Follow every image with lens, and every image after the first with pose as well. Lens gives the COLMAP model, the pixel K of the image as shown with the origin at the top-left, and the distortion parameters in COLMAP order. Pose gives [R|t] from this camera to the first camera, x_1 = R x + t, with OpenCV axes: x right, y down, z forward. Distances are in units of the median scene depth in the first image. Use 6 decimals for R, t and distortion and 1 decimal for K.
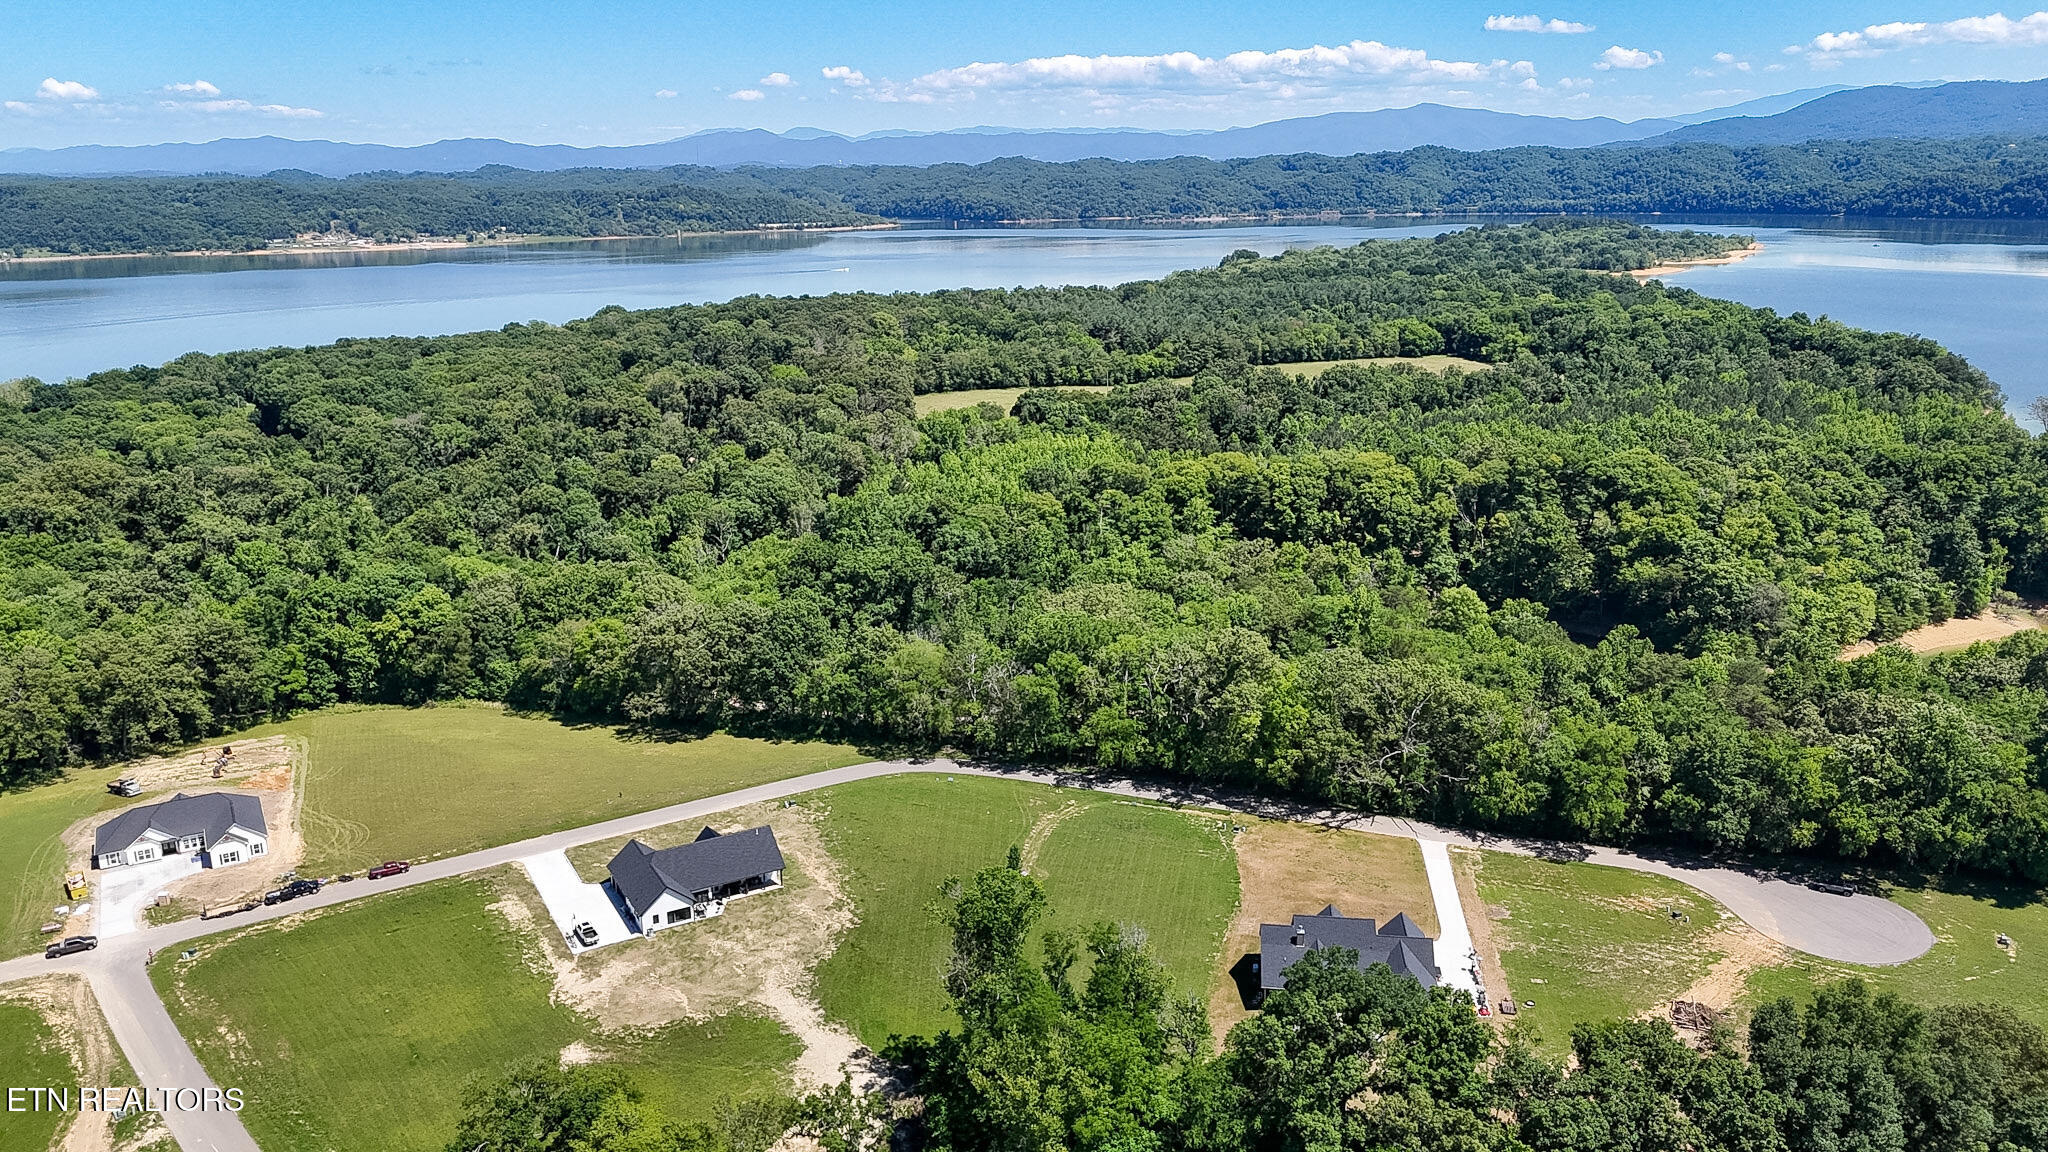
lens RADIAL K [[1501.6, 0, 1018.7], [0, 1501.6, 571.0], [0, 0, 1]] dist [0.085364, -0.081517]
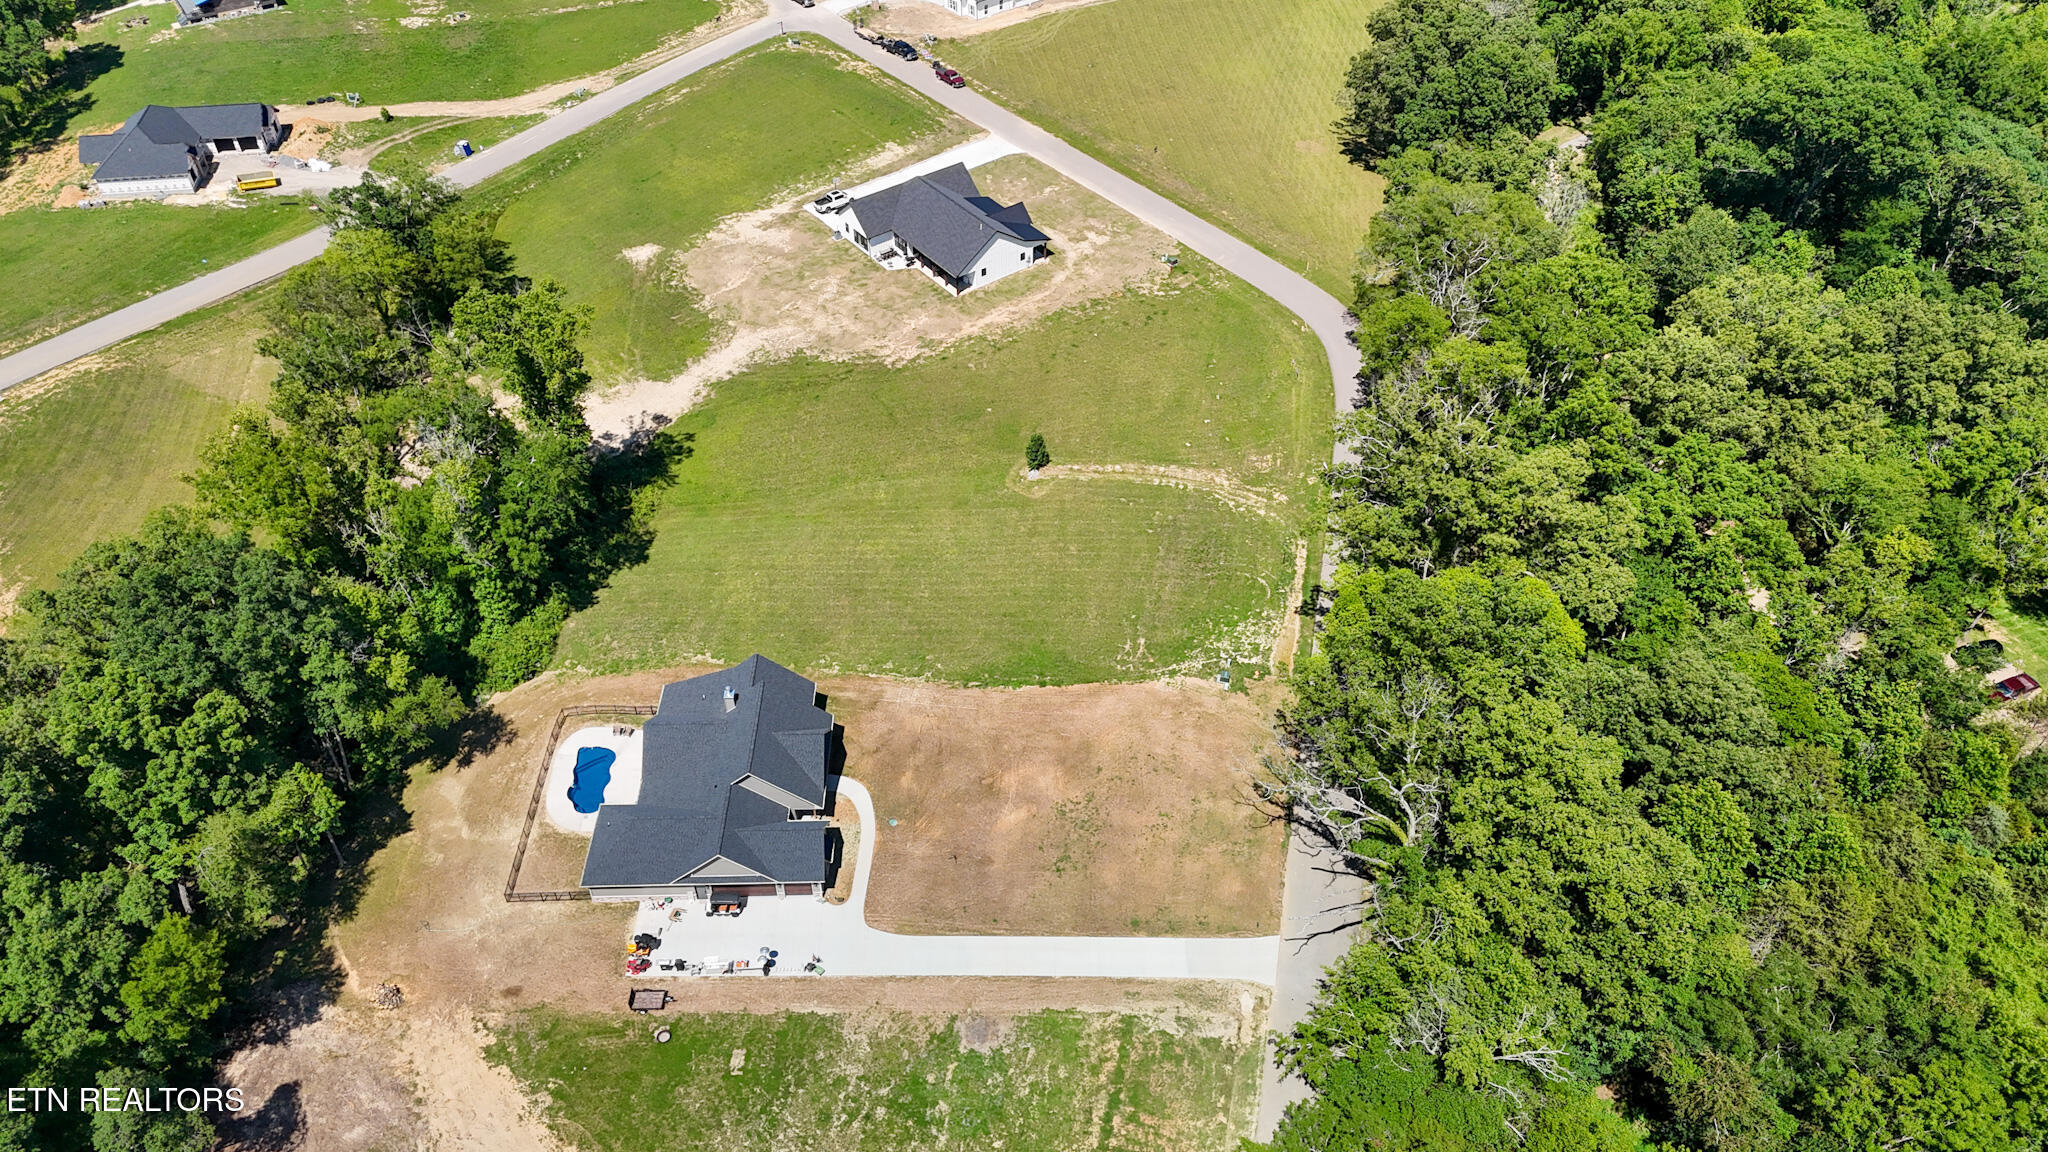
lens RADIAL K [[1501.5, 0, 1025.9], [0, 1501.5, 562.3], [0, 0, 1]] dist [0.089922, -0.090577]
pose [[0.149456, 0.678019, -0.719689, 0.346620], [-0.260030, 0.729196, 0.632976, -0.141362], [0.953964, 0.092538, 0.285288, 0.496135]]
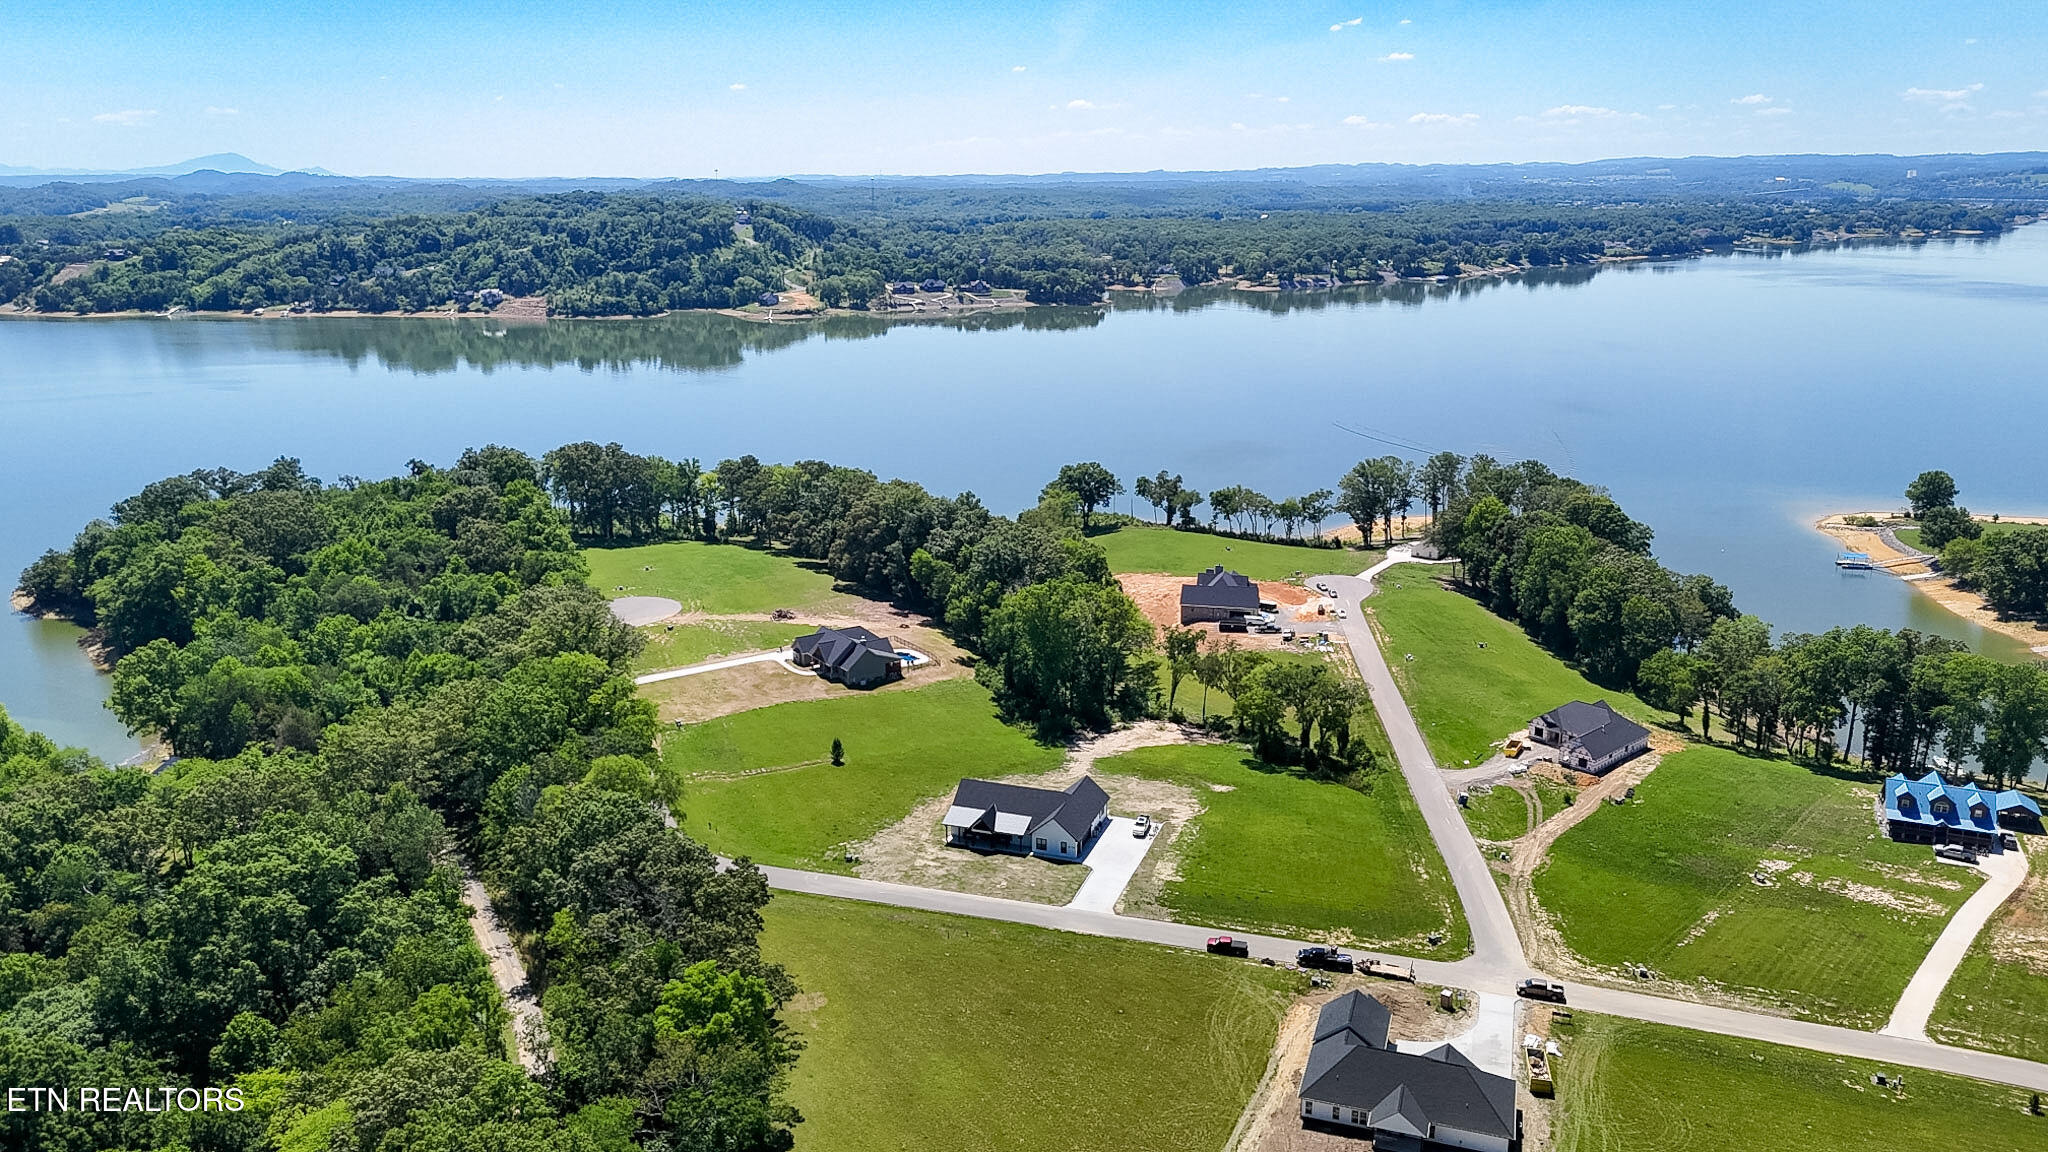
lens RADIAL K [[1501.6, 0, 1020.5], [0, 1501.6, 577.5], [0, 0, 1]] dist [0.085364, -0.081517]
pose [[-0.666138, -0.177339, 0.724439, -0.594872], [0.206859, 0.889283, 0.407904, -0.246242], [-0.716568, 0.421577, -0.555701, 0.942156]]
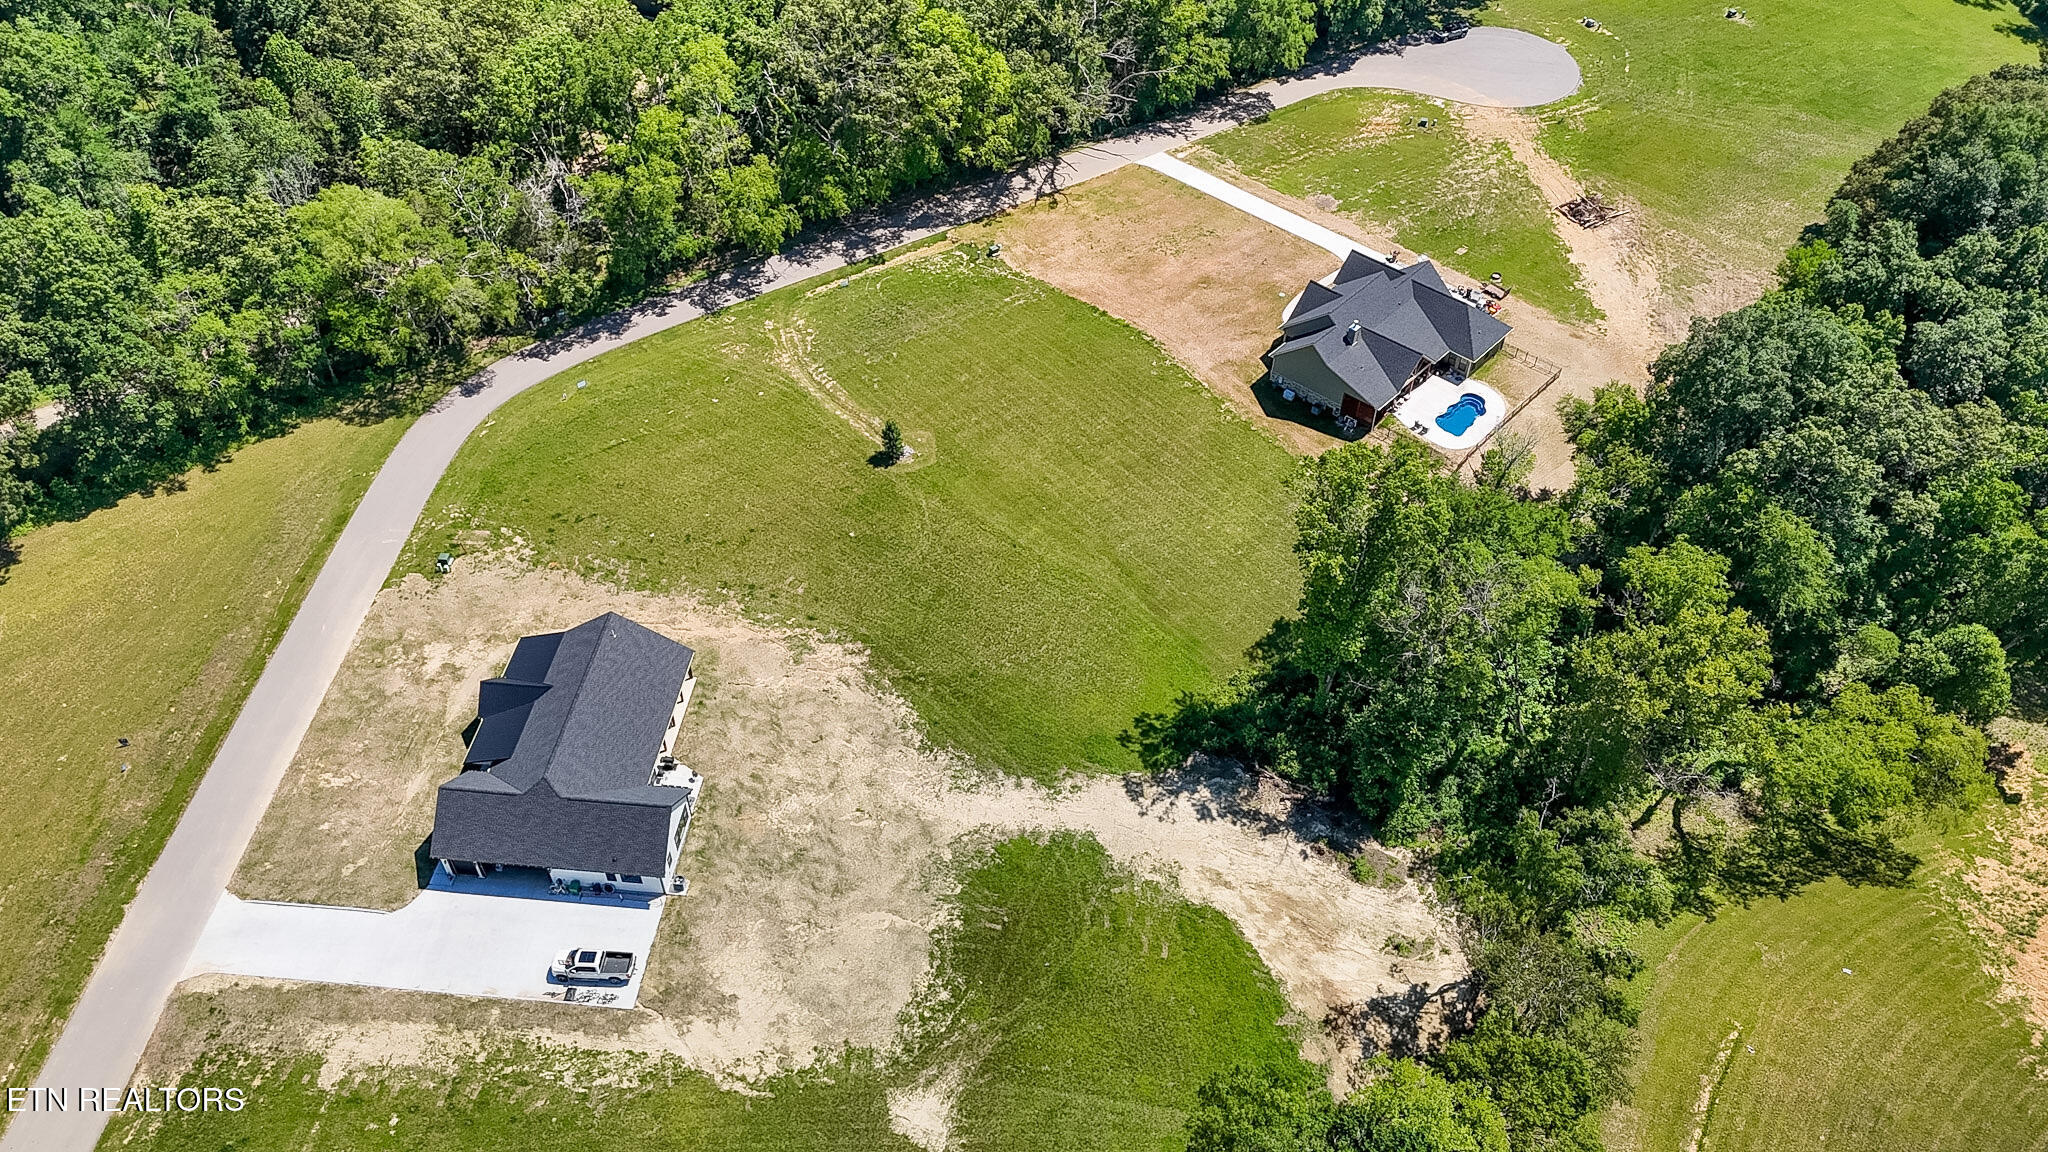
lens RADIAL K [[1501.6, 0, 1017.5], [0, 1501.6, 581.6], [0, 0, 1]] dist [0.085364, -0.081517]
pose [[0.568541, -0.573285, 0.590004, -0.252113], [0.199263, 0.791806, 0.577354, -0.084153], [-0.798157, -0.210684, 0.564409, 0.351667]]
